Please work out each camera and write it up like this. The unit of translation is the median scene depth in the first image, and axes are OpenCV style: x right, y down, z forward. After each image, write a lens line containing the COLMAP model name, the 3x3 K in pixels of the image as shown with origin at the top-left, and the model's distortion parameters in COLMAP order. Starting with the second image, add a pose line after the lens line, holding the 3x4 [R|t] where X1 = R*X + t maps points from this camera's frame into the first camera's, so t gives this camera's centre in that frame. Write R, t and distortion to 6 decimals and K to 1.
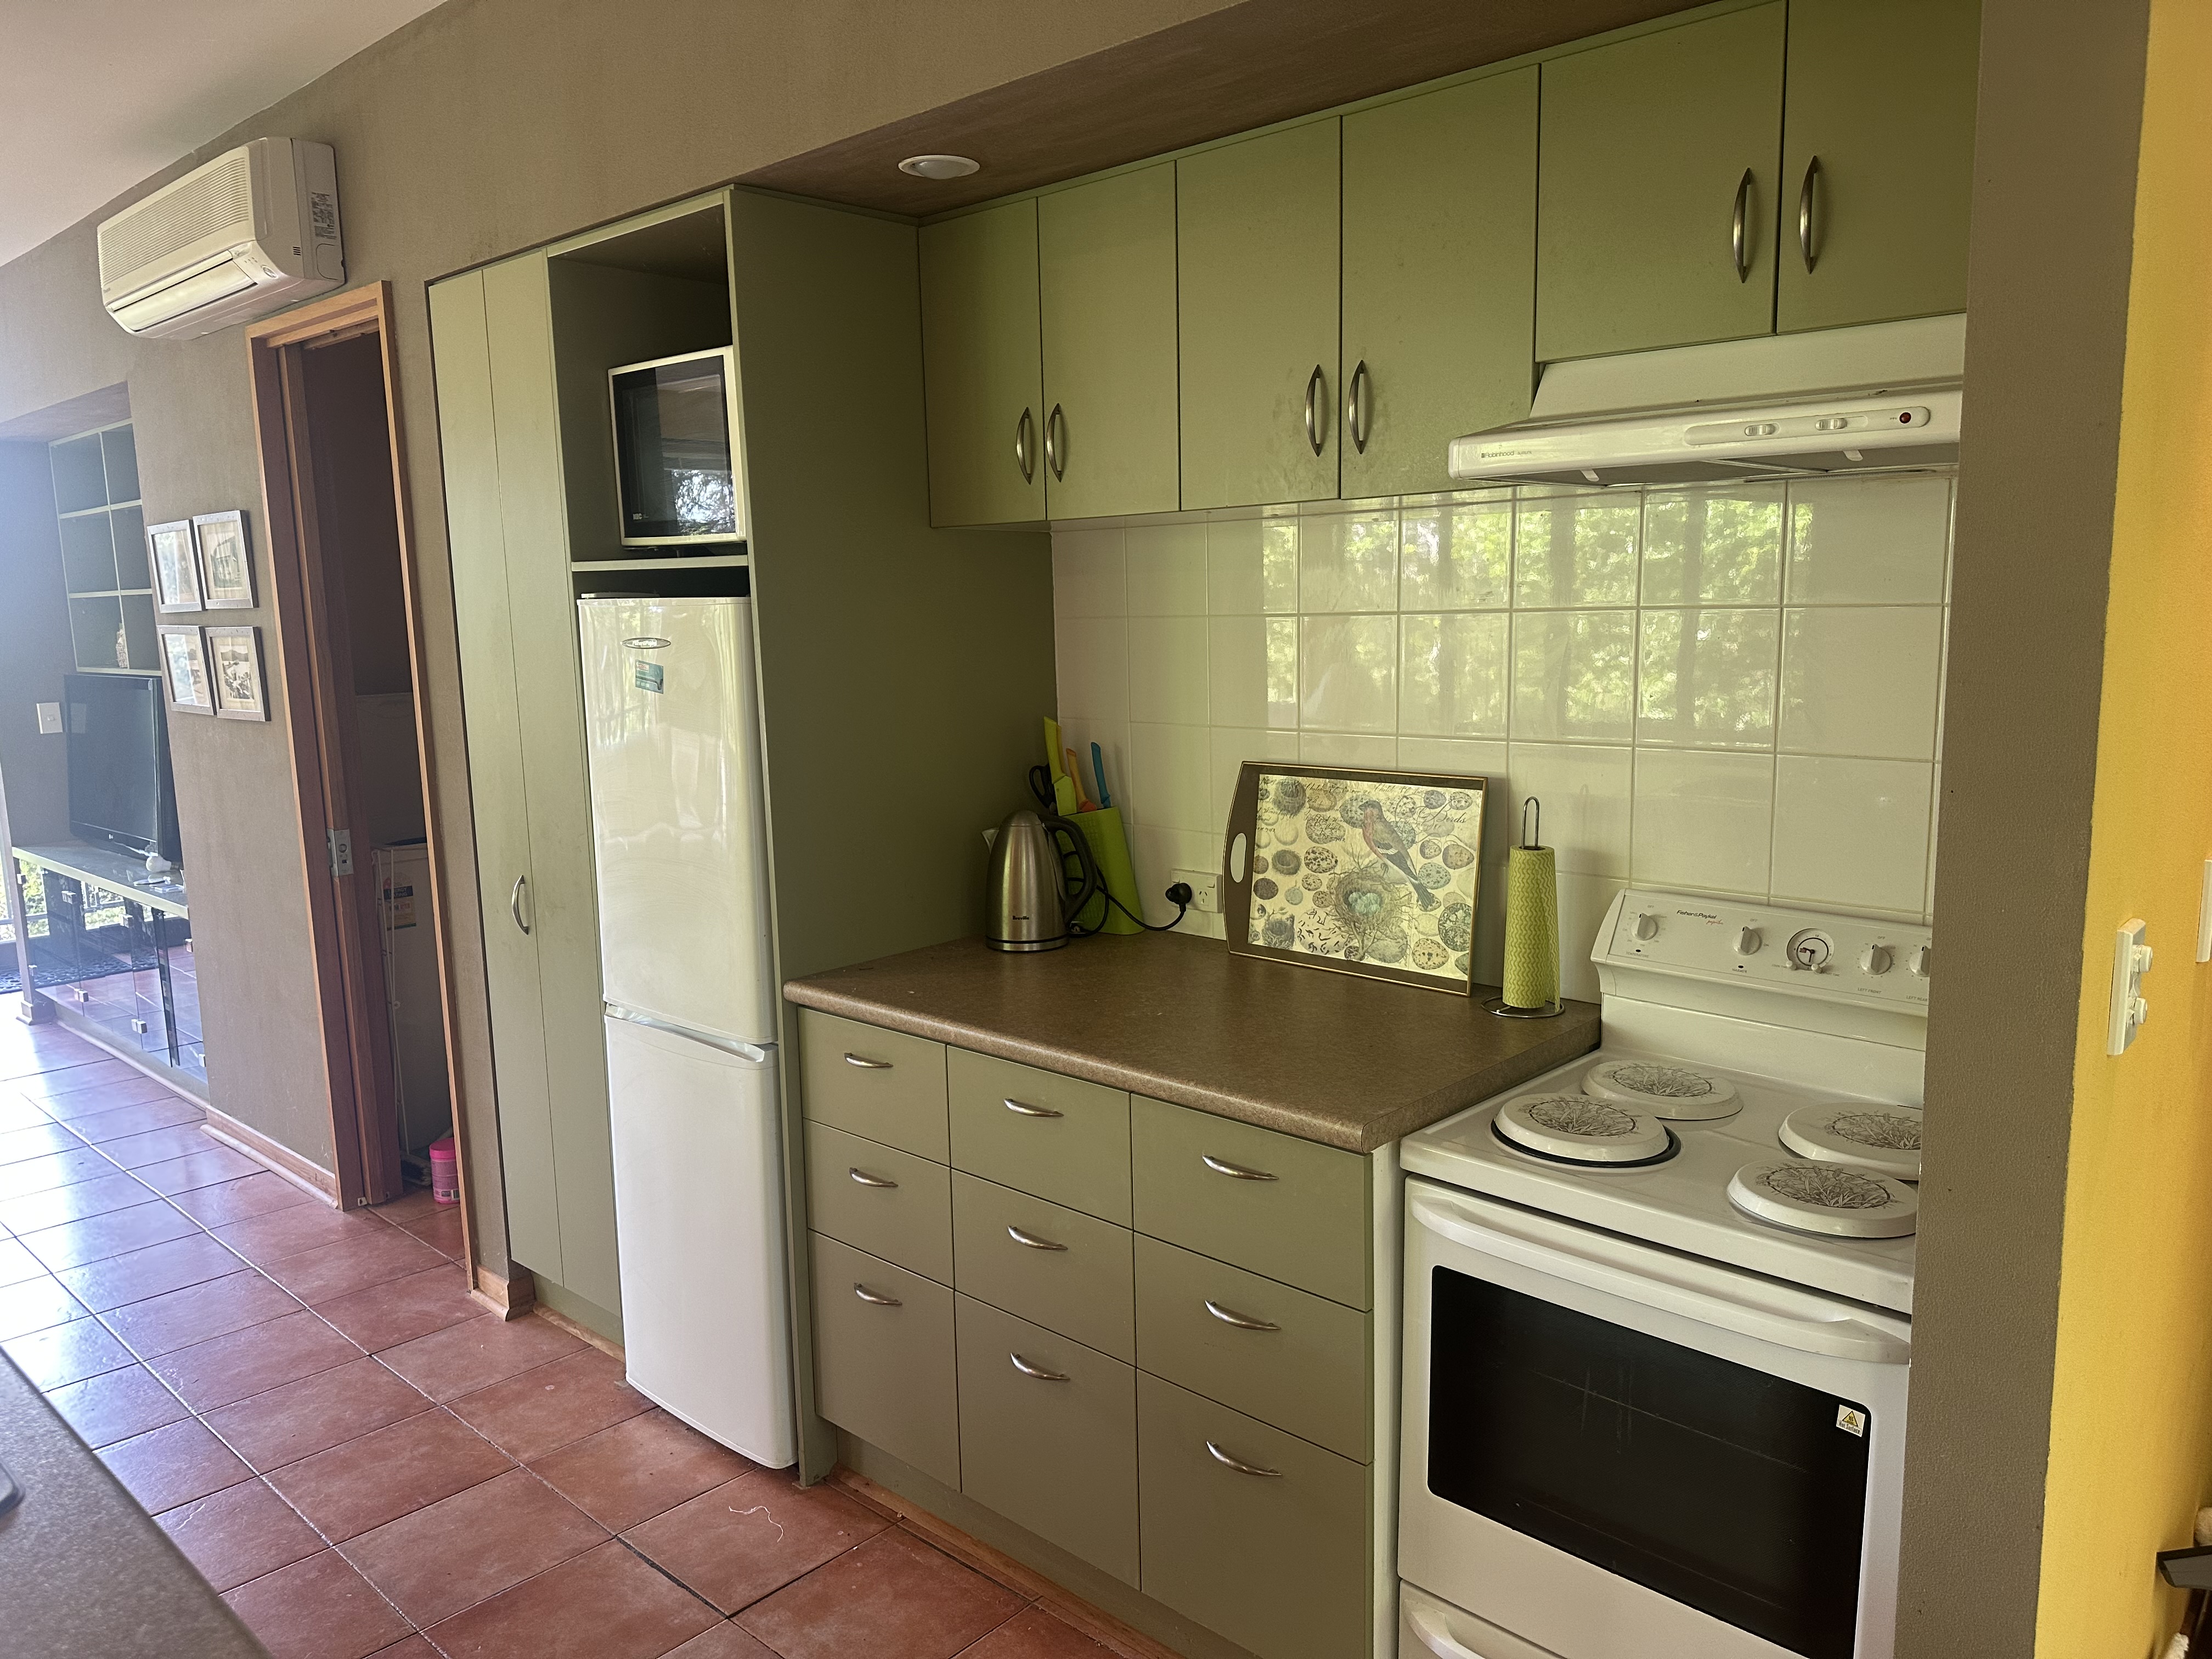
lens RADIAL K [[1546.0, 0, 1116.3], [0, 1546.0, 837.7], [0, 0, 1]] dist [0.029623, -0.043110]
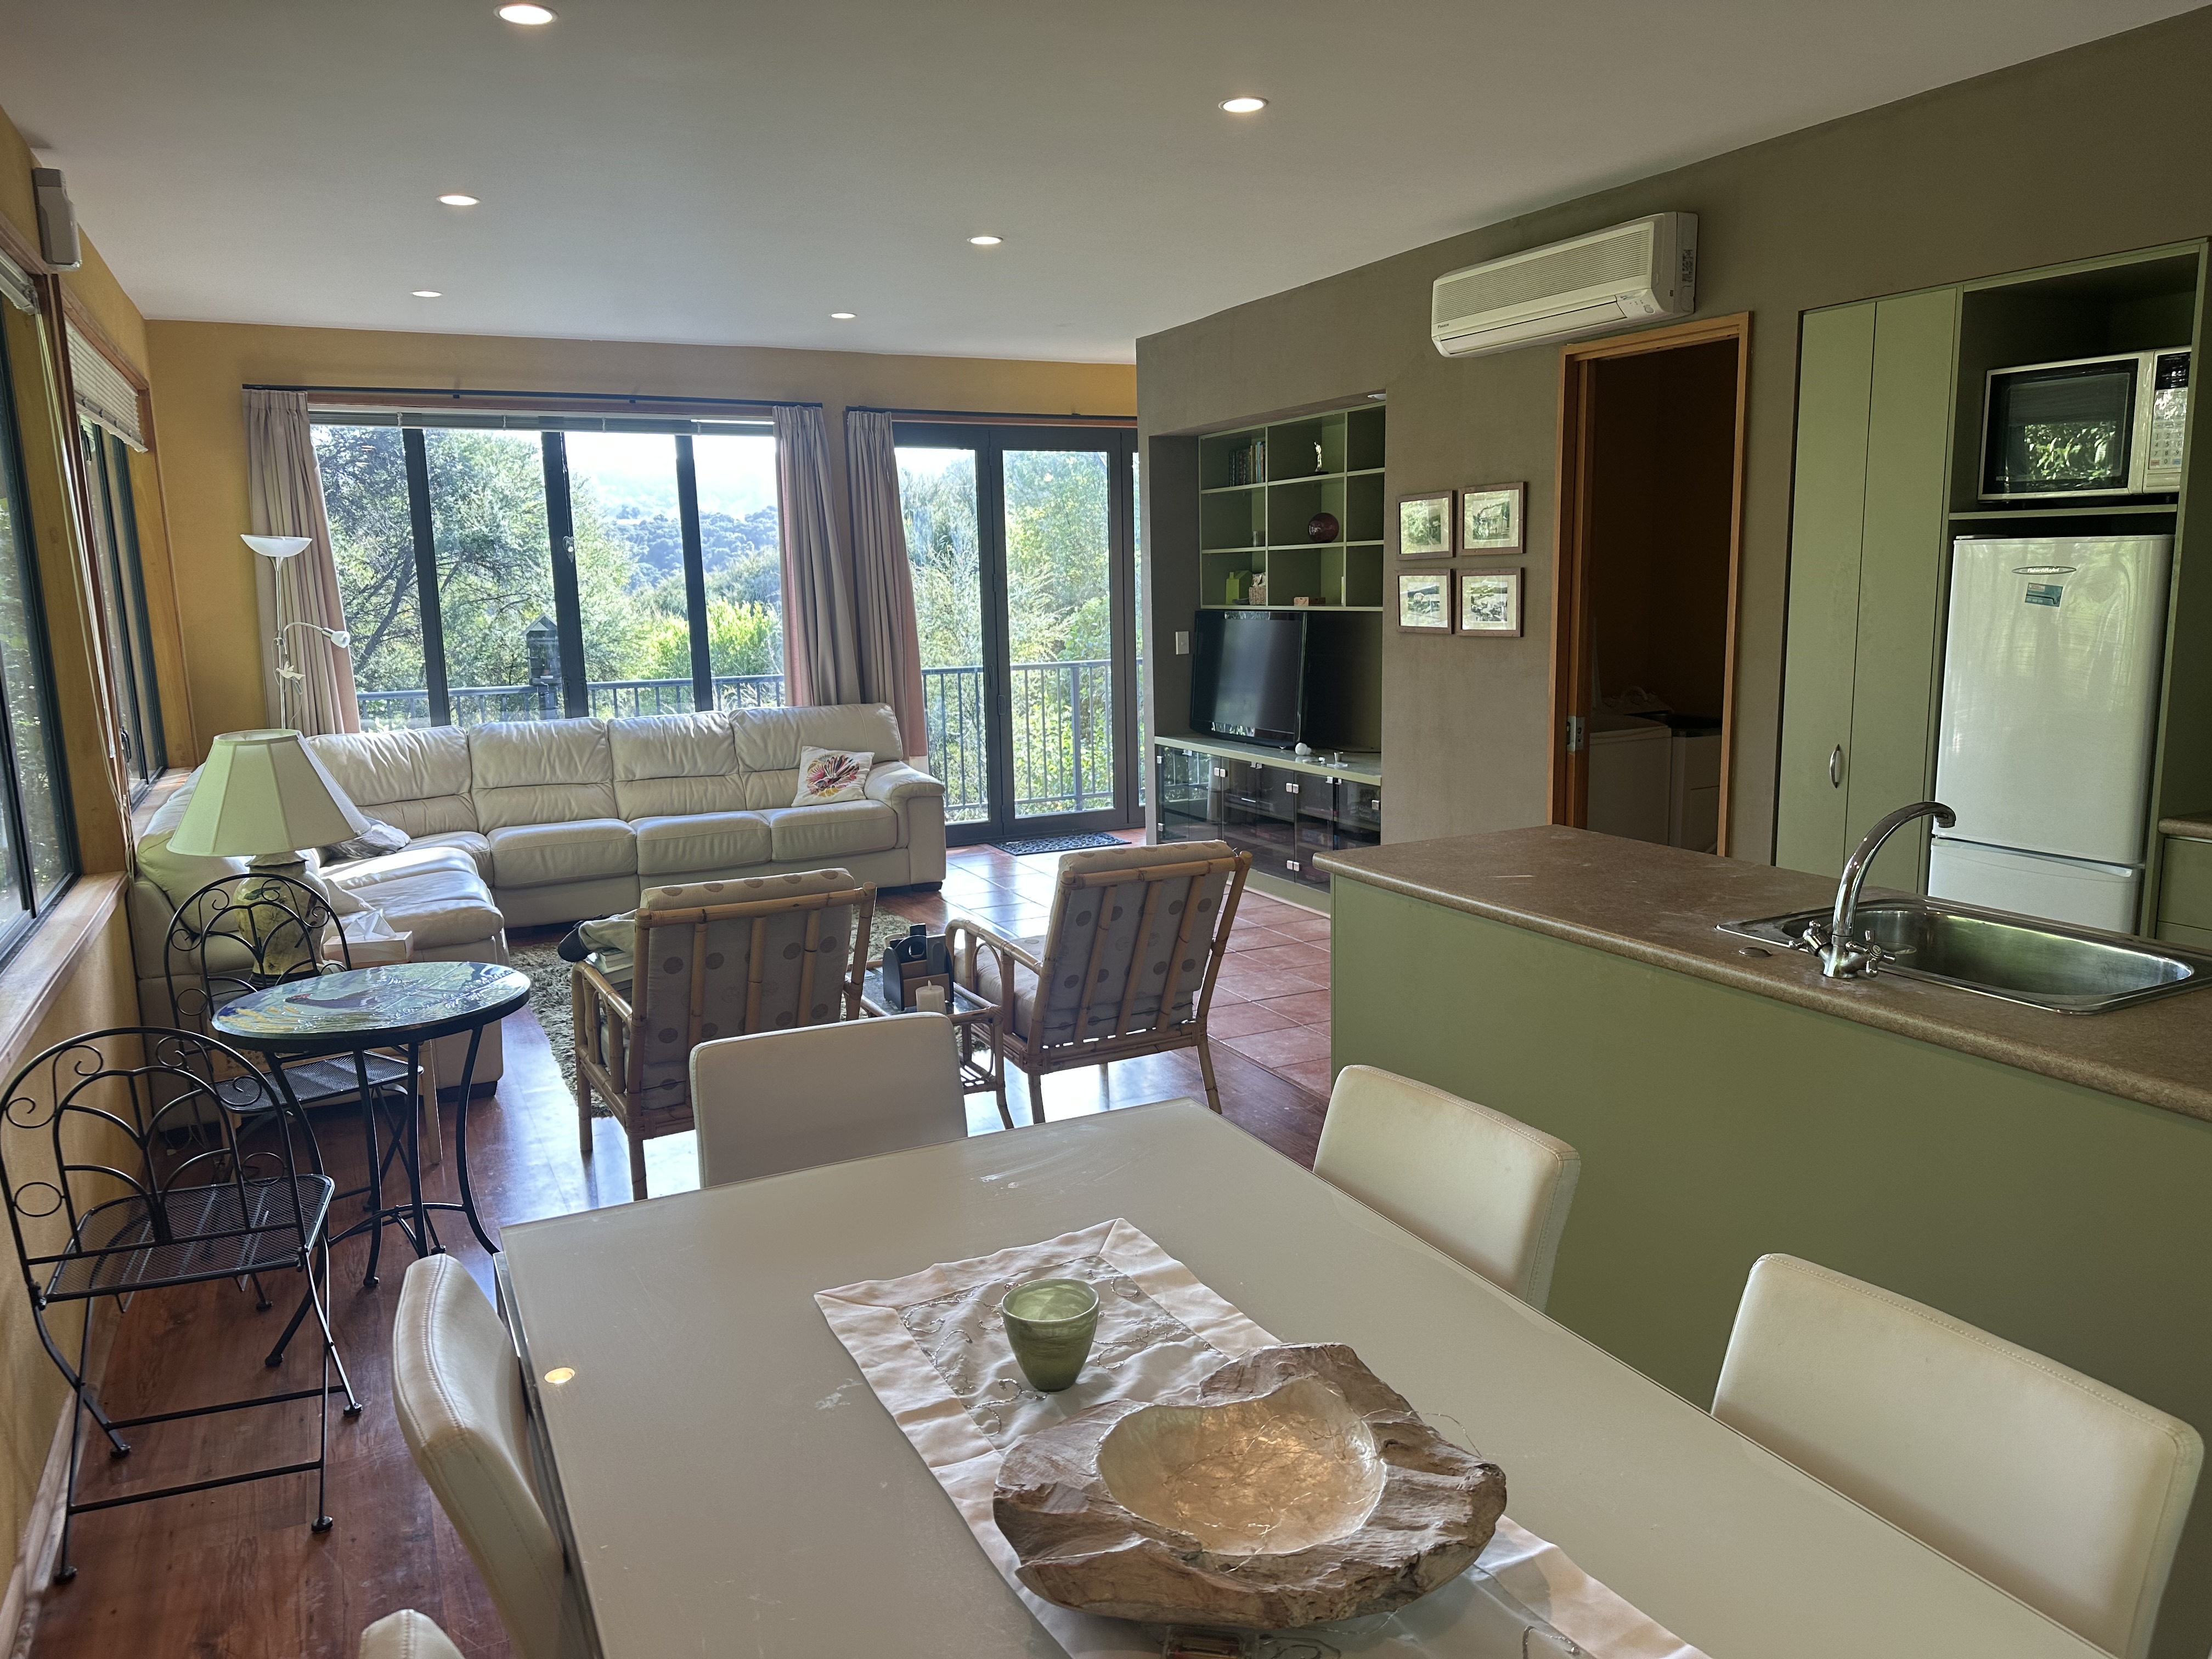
lens RADIAL K [[1546.0, 0, 1102.8], [0, 1546.0, 836.3], [0, 0, 1]] dist [0.029623, -0.043110]
pose [[0.930753, 0.065799, -0.359681, -0.533824], [-0.059582, 0.997821, 0.028357, 0.114233], [0.360762, -0.004963, 0.932645, -0.556487]]
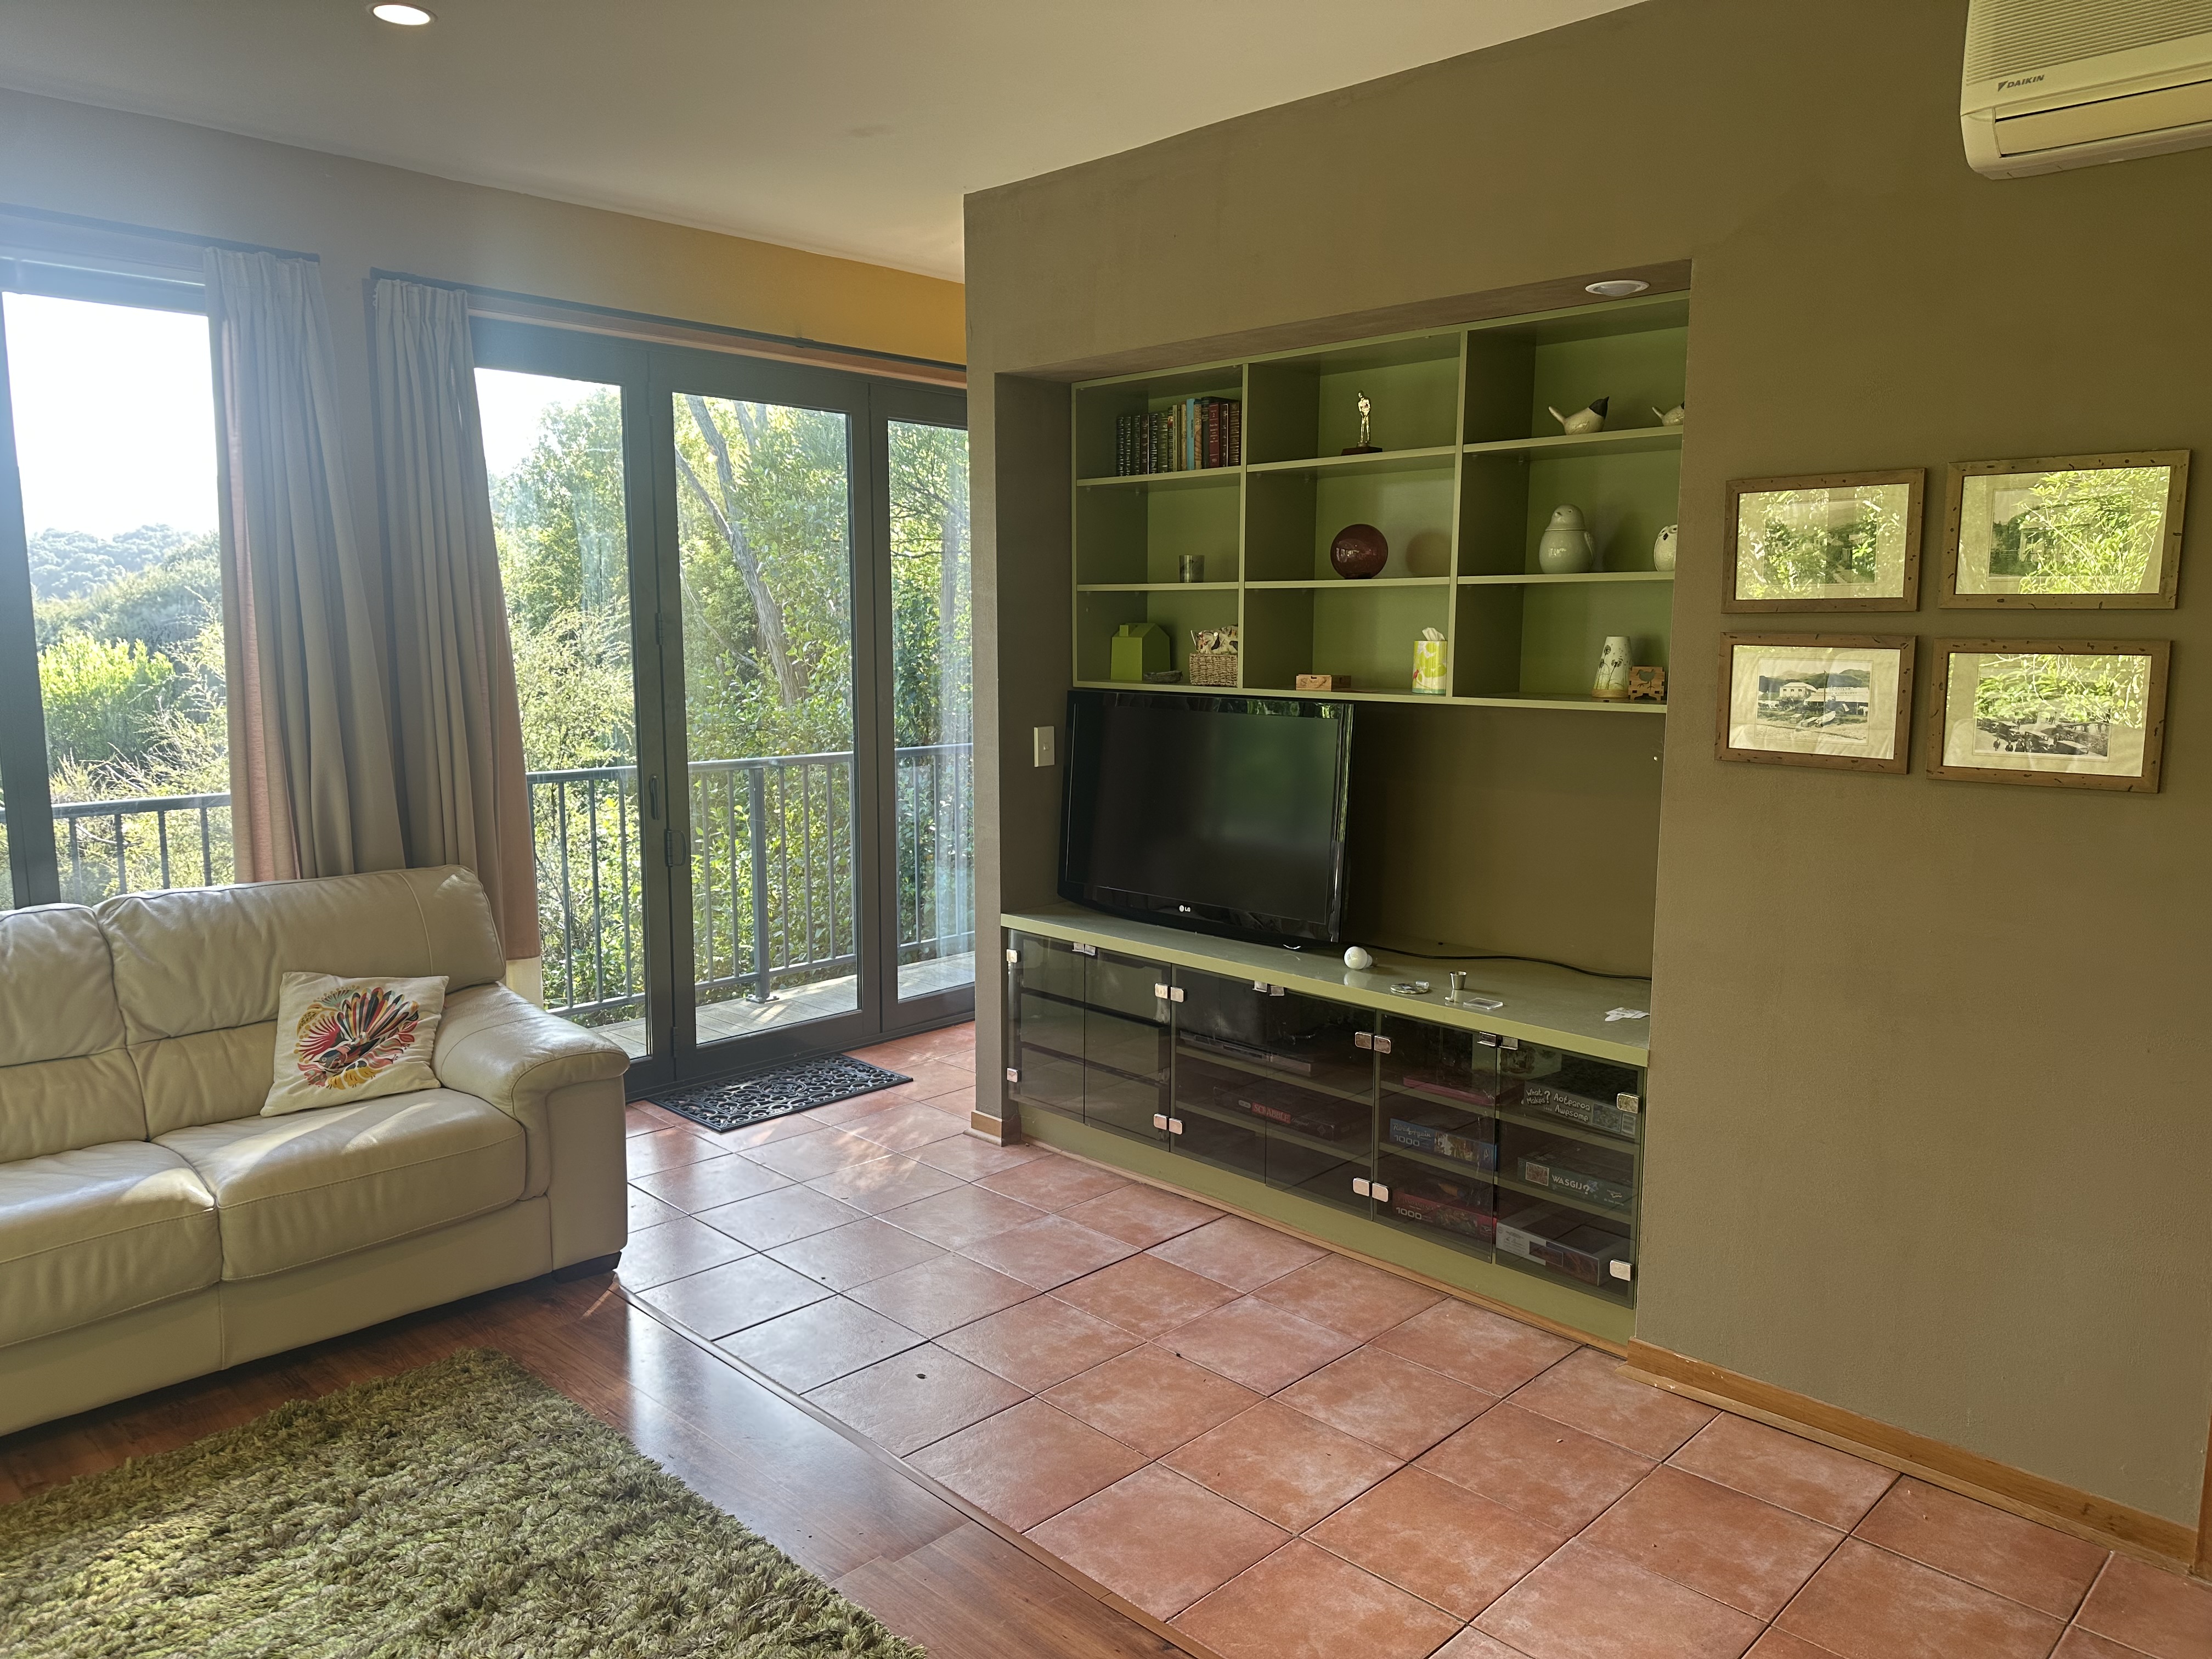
lens RADIAL K [[1546.0, 0, 1129.9], [0, 1546.0, 813.0], [0, 0, 1]] dist [0.029623, -0.043110]
pose [[0.999305, 0.032062, -0.019011, -1.294569], [-0.032659, 0.998957, -0.031924, -0.046400], [0.017968, 0.032523, 0.999309, 0.519786]]
